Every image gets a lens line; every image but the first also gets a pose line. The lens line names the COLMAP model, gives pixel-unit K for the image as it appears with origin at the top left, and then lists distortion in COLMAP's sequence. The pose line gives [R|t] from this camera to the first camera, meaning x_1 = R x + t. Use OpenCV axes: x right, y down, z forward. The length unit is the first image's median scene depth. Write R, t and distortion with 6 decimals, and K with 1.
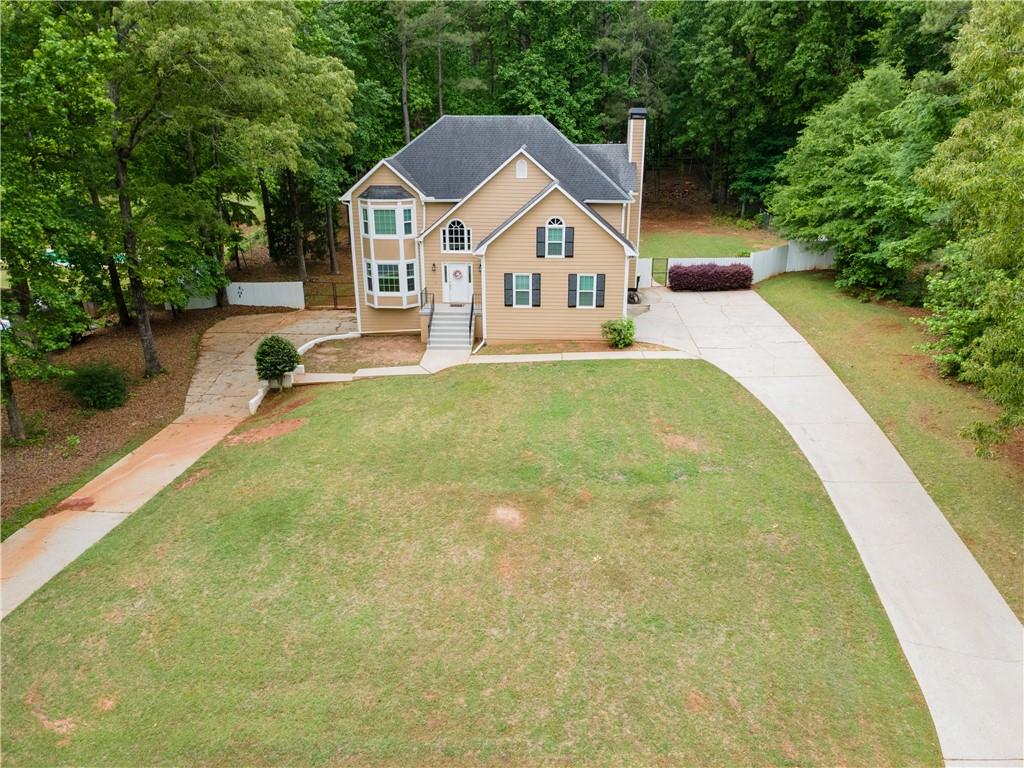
lens RADIAL K [[762.2, 0, 521.8], [0, 762.2, 398.4], [0, 0, 1]] dist [0.026286, -0.010663]
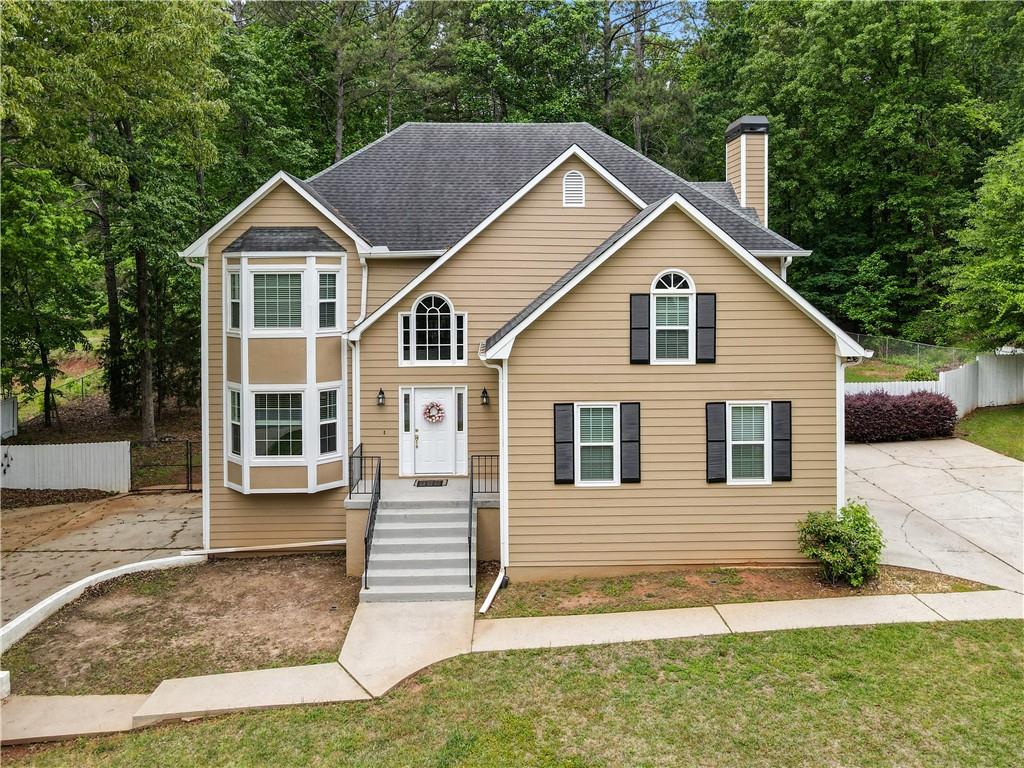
lens RADIAL K [[762.2, 0, 501.7], [0, 762.2, 288.8], [0, 0, 1]] dist [0.026286, -0.010663]
pose [[0.997898, -0.008474, 0.064251, -0.074679], [0.030043, 0.938939, -0.342771, -0.077201], [-0.057423, 0.343981, 0.937219, 0.563765]]
